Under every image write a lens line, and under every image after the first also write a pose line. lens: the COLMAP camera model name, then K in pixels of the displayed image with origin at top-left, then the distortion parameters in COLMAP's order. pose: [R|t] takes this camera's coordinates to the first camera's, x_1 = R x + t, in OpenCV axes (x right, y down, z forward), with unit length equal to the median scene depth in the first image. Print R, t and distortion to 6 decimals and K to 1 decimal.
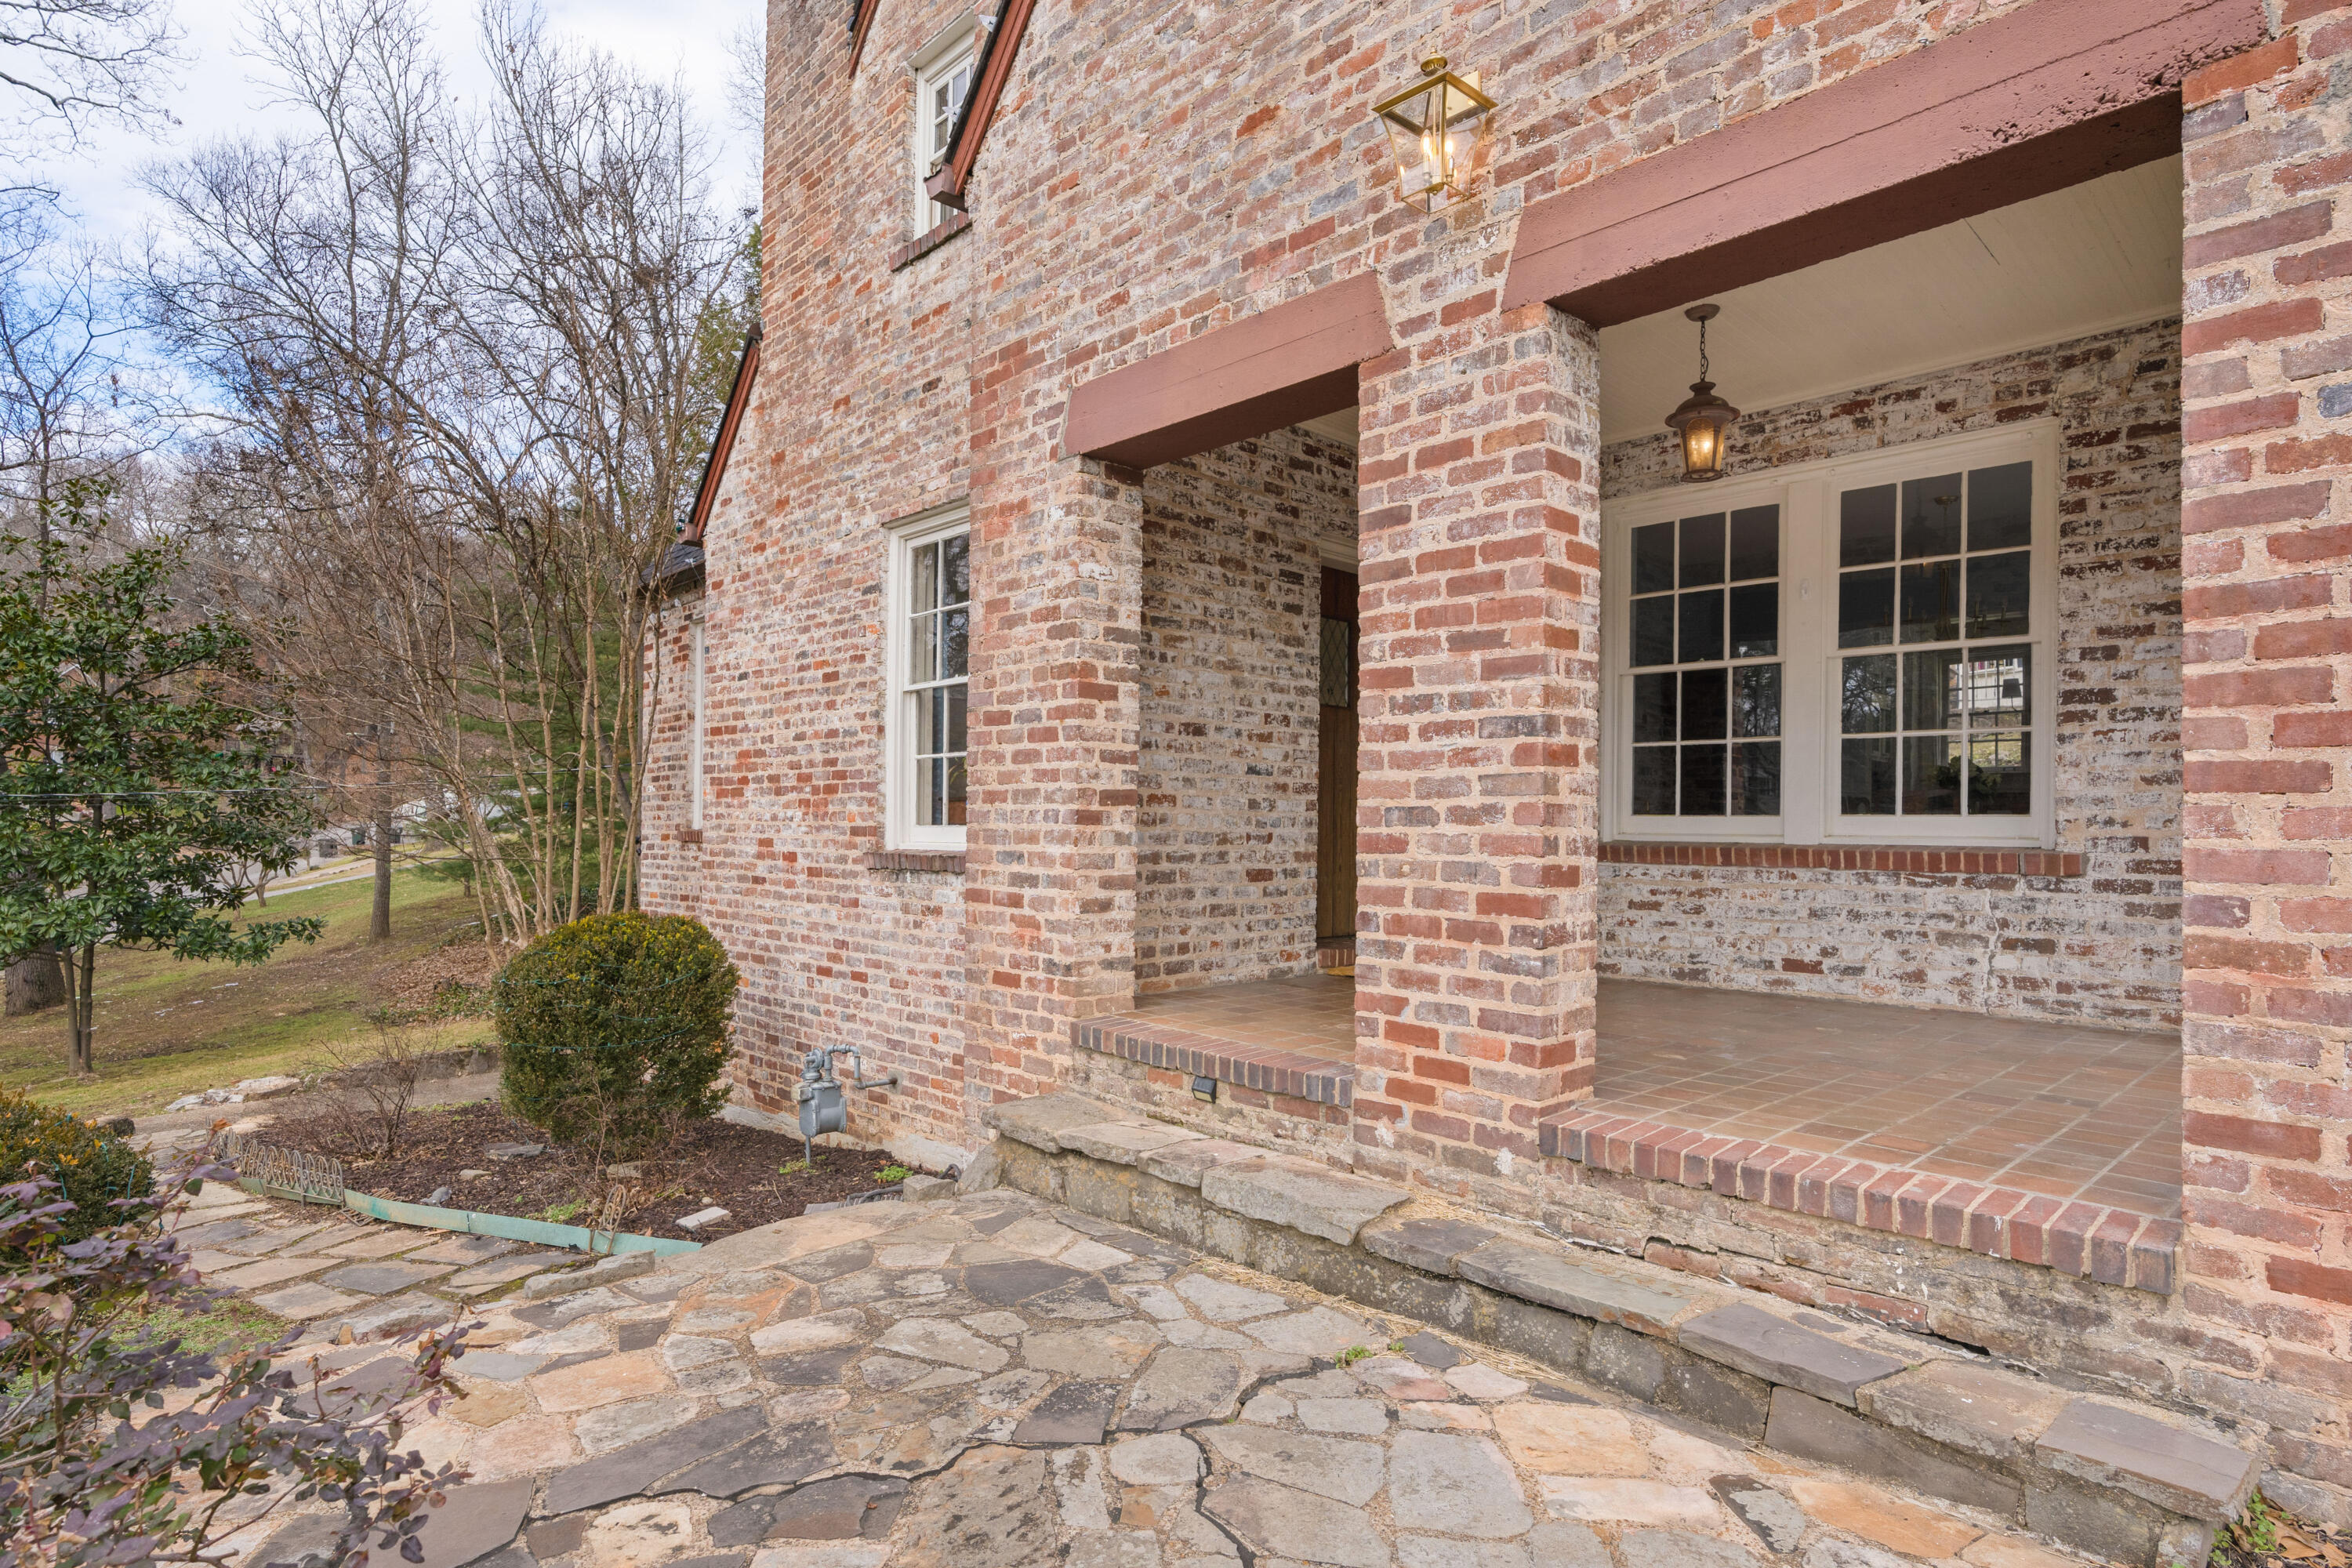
lens RADIAL K [[1236.5, 0, 1138.9], [0, 1236.5, 812.8], [0, 0, 1]] dist [-0.000060, 0.000766]
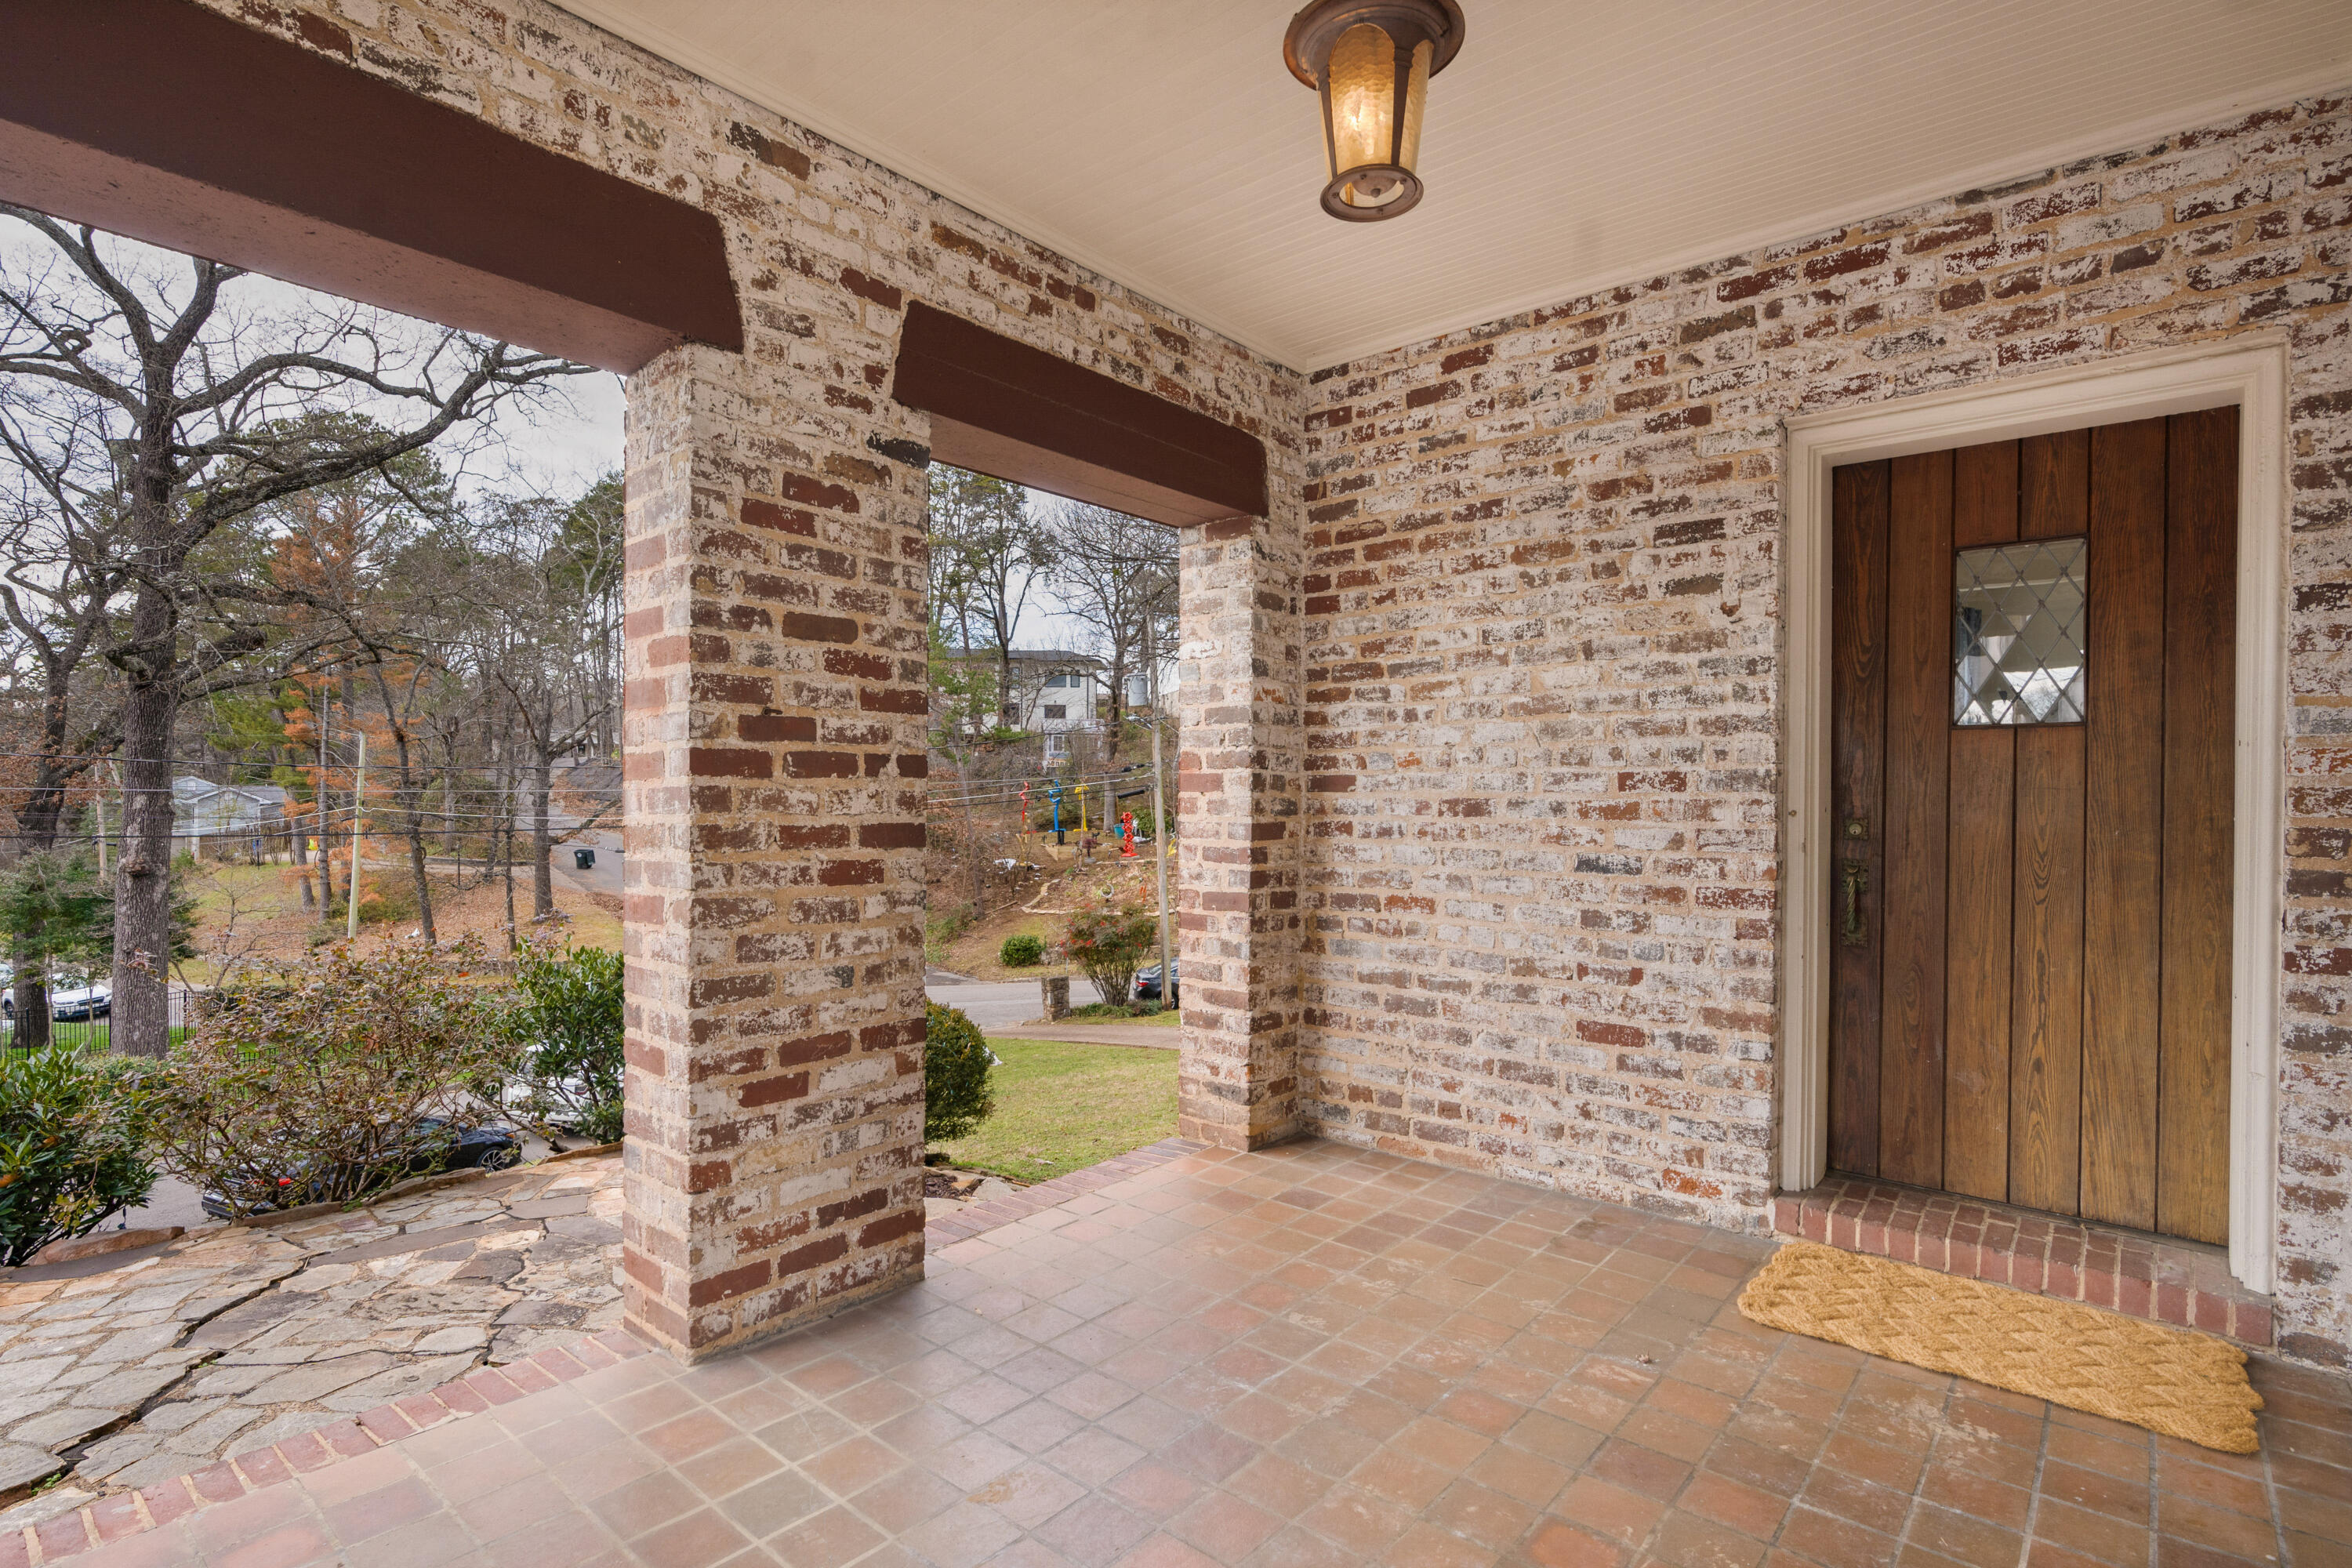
lens RADIAL K [[1152.1, 0, 1170.3], [0, 1152.1, 812.1], [0, 0, 1]] dist [-0.002491, 0.001154]
pose [[0.111895, -0.000500, -0.993720, 0.747530], [0.005132, 0.999987, 0.000075, -0.071786], [0.993707, -0.005108, 0.111896, 0.825428]]
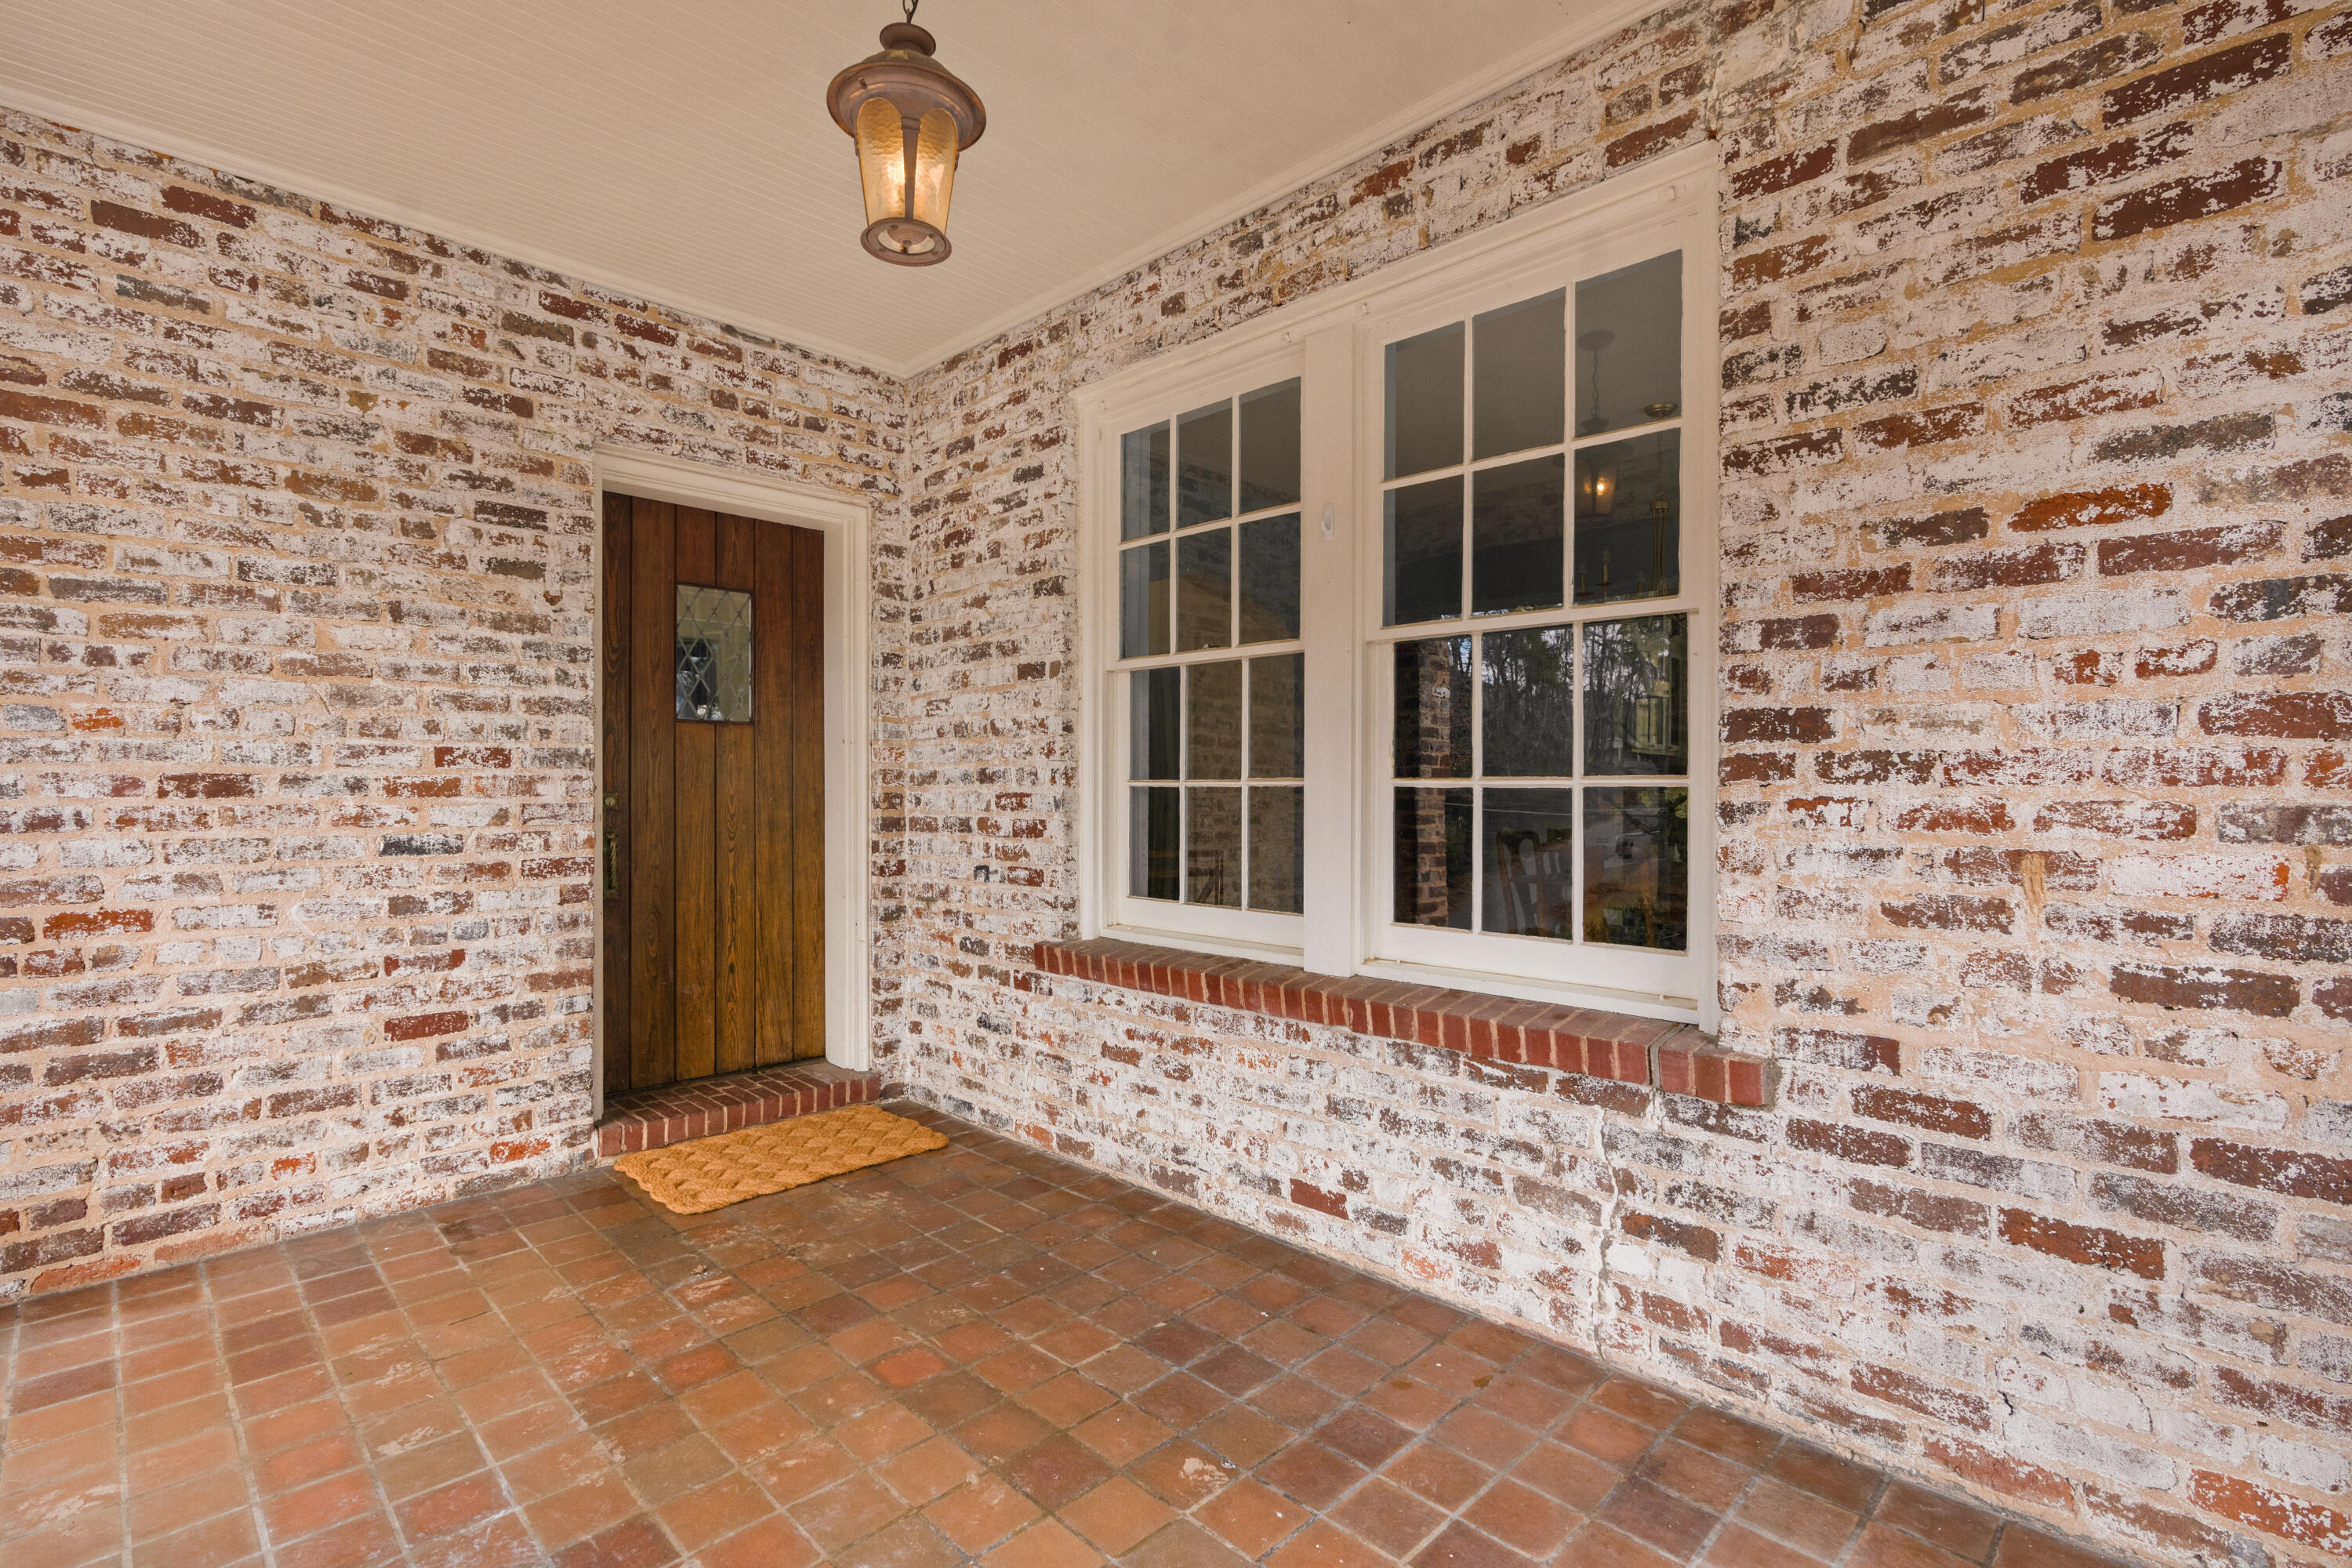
lens RADIAL K [[1090.6, 0, 1132.2], [0, 1090.6, 781.6], [0, 0, 1]] dist [-0.006204, 0.000555]
pose [[0.999874, -0.011649, 0.010775, 0.490743], [0.011576, 0.999910, 0.006817, -0.073996], [-0.010853, -0.006691, 0.999919, 0.558918]]
